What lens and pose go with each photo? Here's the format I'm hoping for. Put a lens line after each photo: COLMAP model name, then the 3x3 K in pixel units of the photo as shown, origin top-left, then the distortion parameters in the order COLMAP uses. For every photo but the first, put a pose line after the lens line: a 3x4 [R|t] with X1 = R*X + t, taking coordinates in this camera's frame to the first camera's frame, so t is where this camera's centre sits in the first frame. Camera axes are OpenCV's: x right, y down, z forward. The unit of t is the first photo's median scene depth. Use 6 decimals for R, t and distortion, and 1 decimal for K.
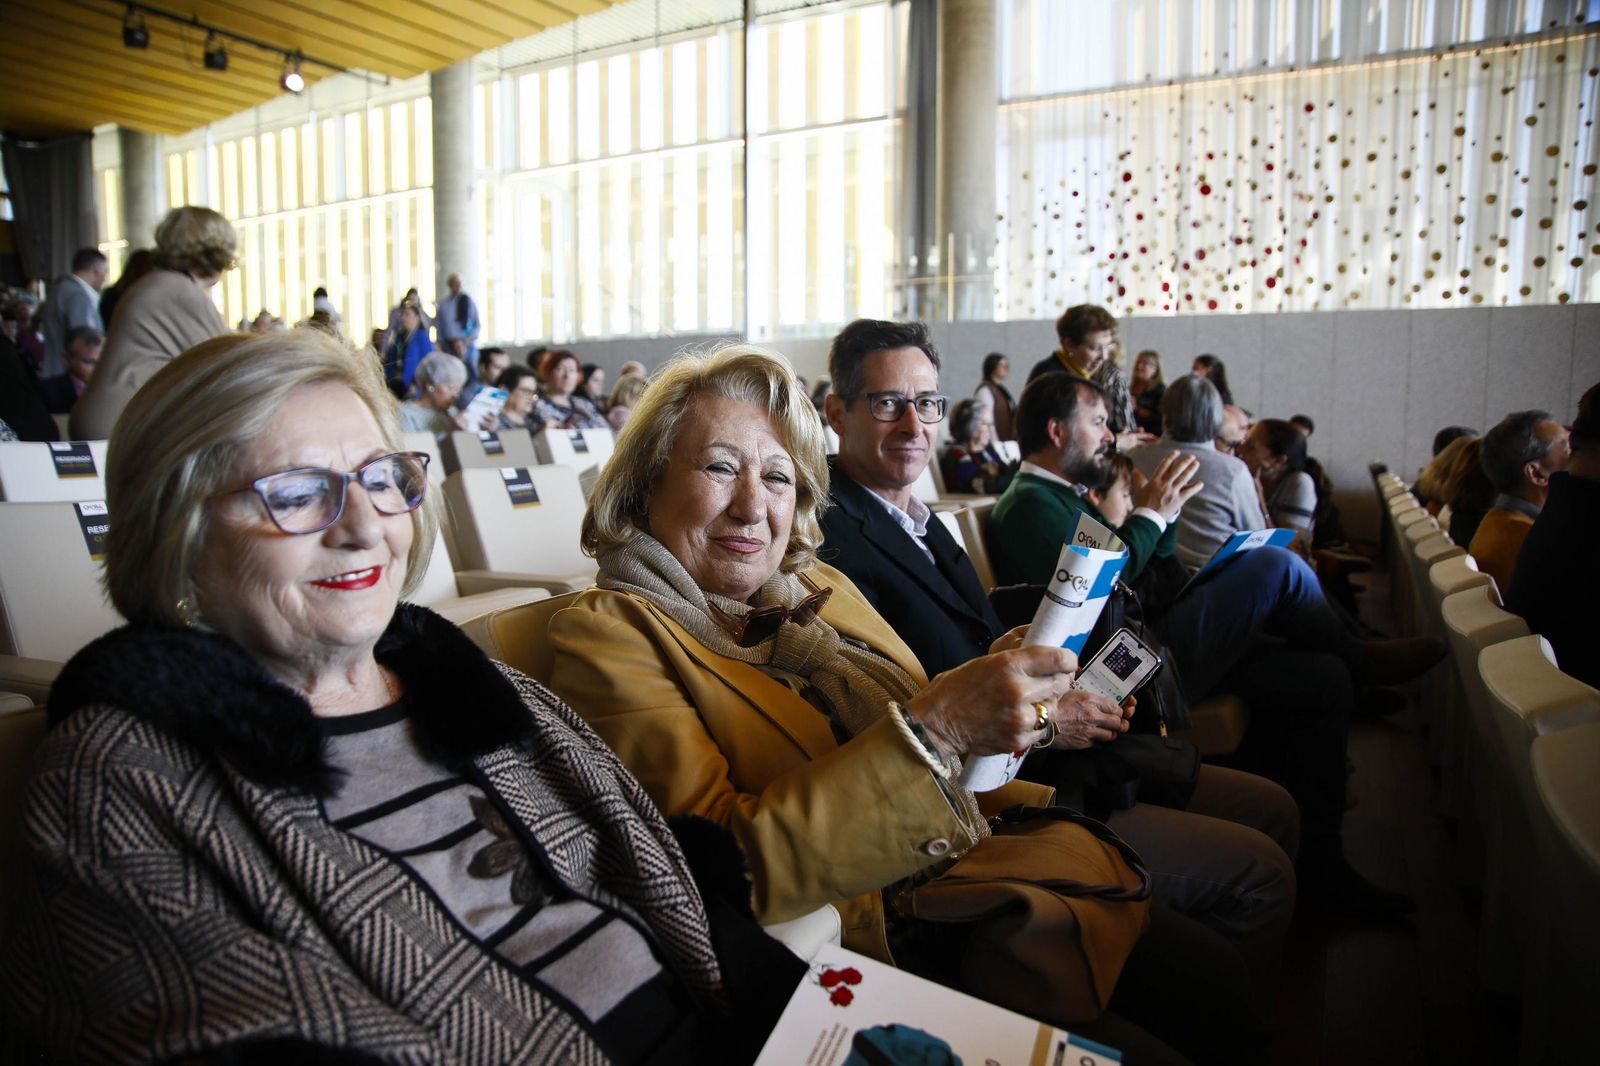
lens RADIAL K [[1131.8, 0, 793.0], [0, 1131.8, 531.1], [0, 0, 1]] dist [-0.133364, 0.106724]
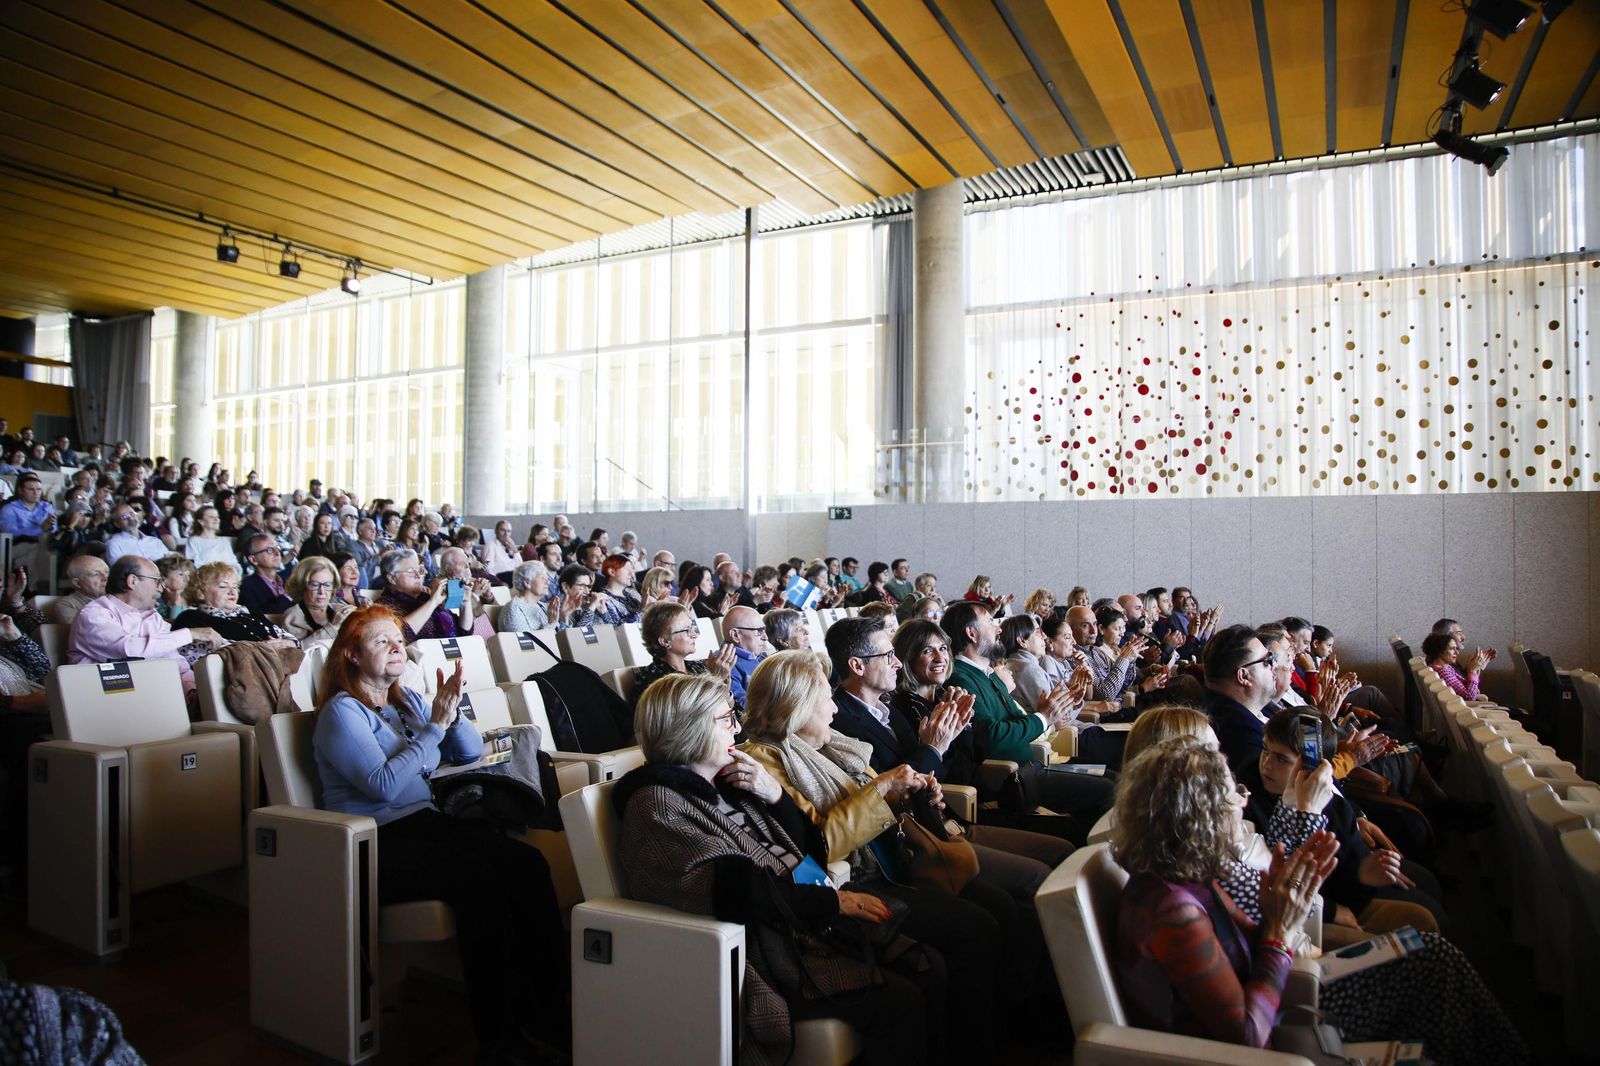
lens RADIAL K [[1170.5, 0, 780.6], [0, 1170.5, 513.9], [0, 0, 1]] dist [-0.107014, 0.084874]
pose [[0.999976, 0.002455, 0.006496, -0.017762], [-0.001557, 0.990884, -0.134709, -0.013119], [-0.006768, 0.134695, 0.990864, -0.192919]]
